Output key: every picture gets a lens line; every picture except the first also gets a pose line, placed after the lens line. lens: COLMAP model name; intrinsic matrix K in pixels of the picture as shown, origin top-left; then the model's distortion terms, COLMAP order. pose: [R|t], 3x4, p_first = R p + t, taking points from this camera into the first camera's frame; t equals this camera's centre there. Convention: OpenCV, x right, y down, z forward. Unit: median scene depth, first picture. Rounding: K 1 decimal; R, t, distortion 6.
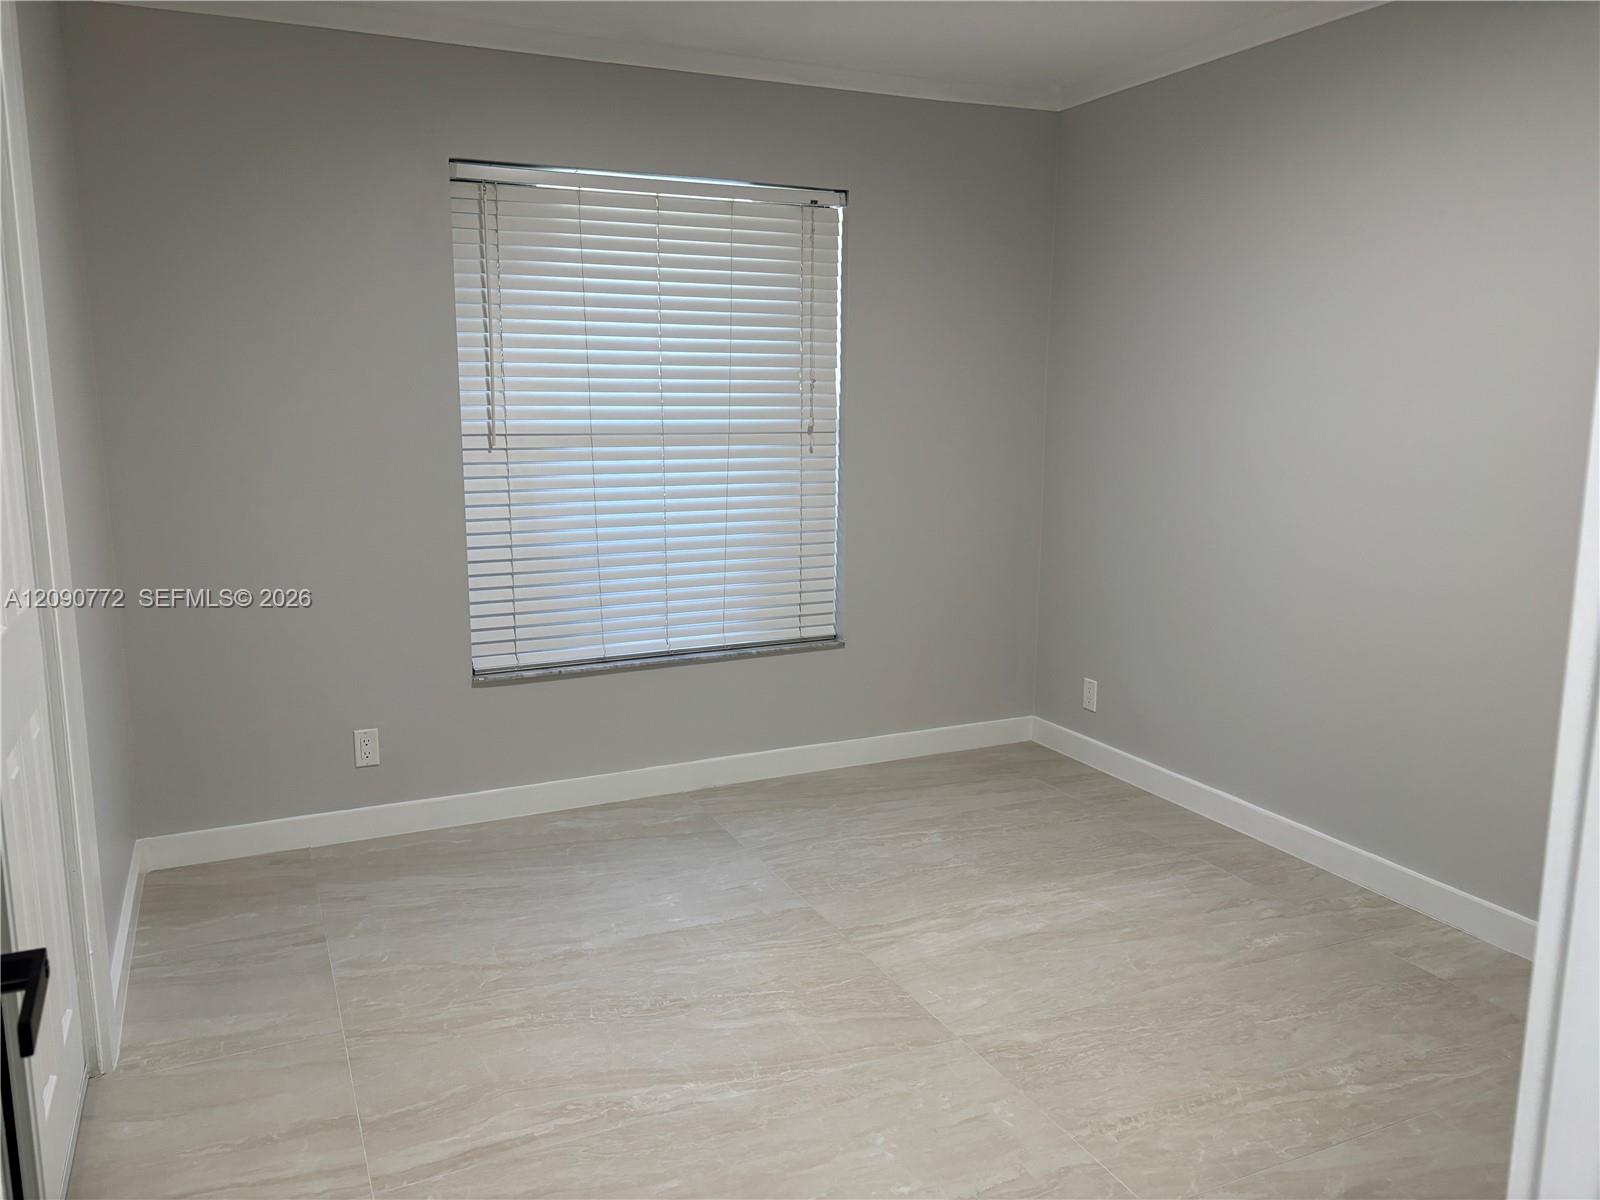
lens RADIAL K [[1210.2, 0, 795.0], [0, 1210.2, 599.8], [0, 0, 1]] dist [0.040807, -0.037660]
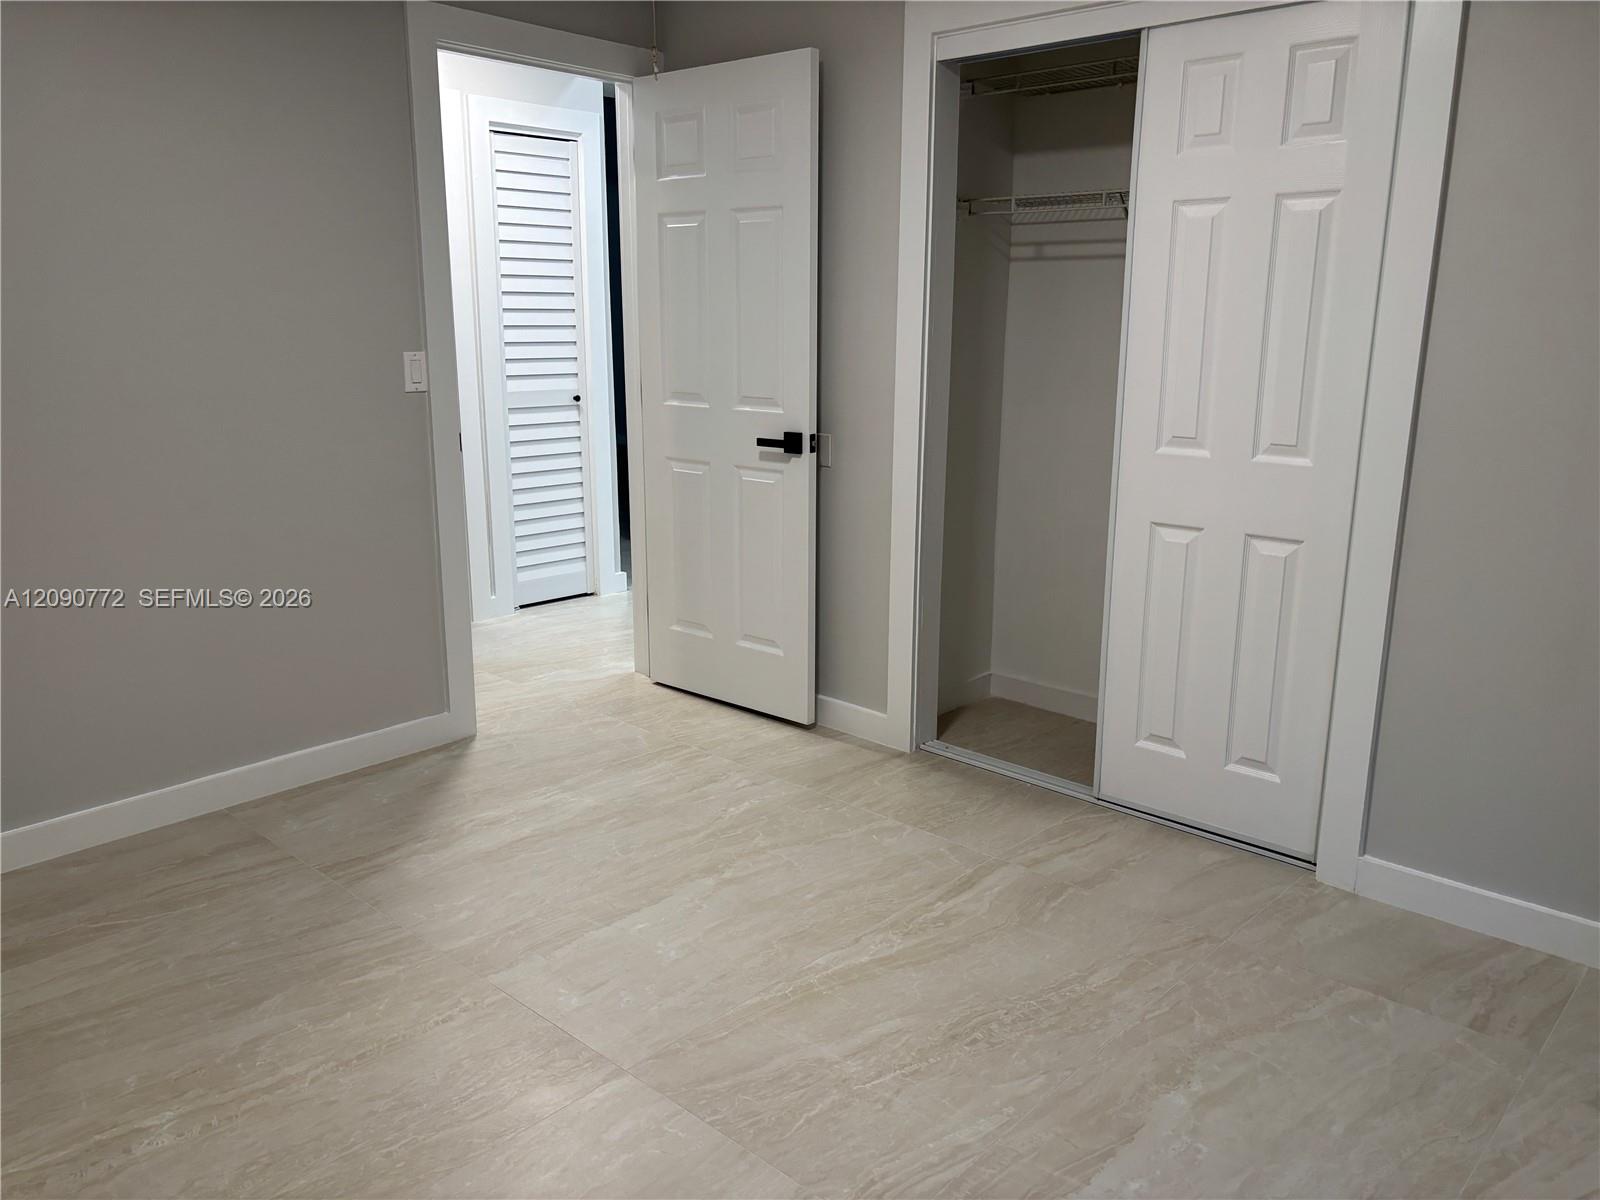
lens RADIAL K [[1210.2, 0, 804.6], [0, 1210.2, 595.3], [0, 0, 1]] dist [0.040807, -0.037660]
pose [[-0.920707, 0.083710, -0.381172, 0.300708], [-0.074785, 0.920777, 0.382854, -0.261654], [0.383023, 0.381002, -0.841505, 1.554560]]
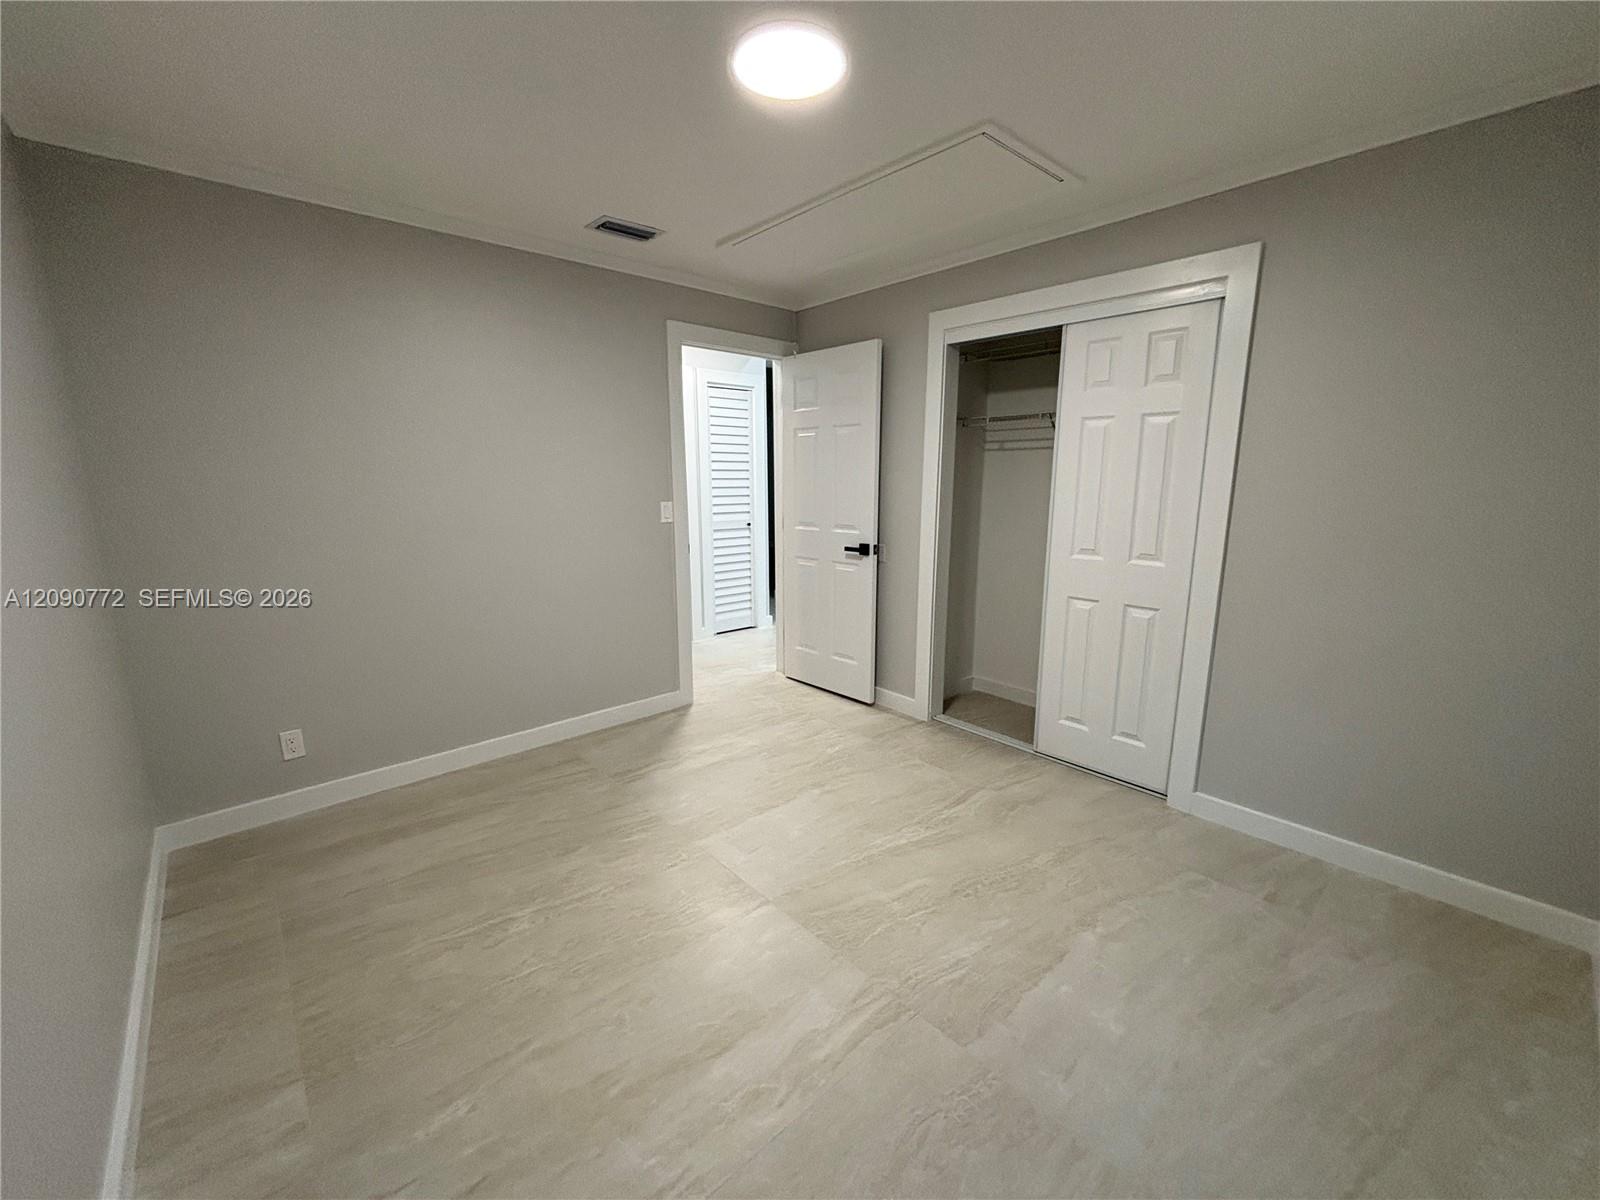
lens RADIAL K [[642.4, 0, 803.7], [0, 642.4, 598.9], [0, 0, 1]] dist [0.001850, -0.000733]
pose [[-0.953936, 0.055398, -0.294851, 0.296153], [-0.054165, 0.934850, 0.350887, -0.260468], [0.295080, 0.350694, -0.888786, 1.515752]]
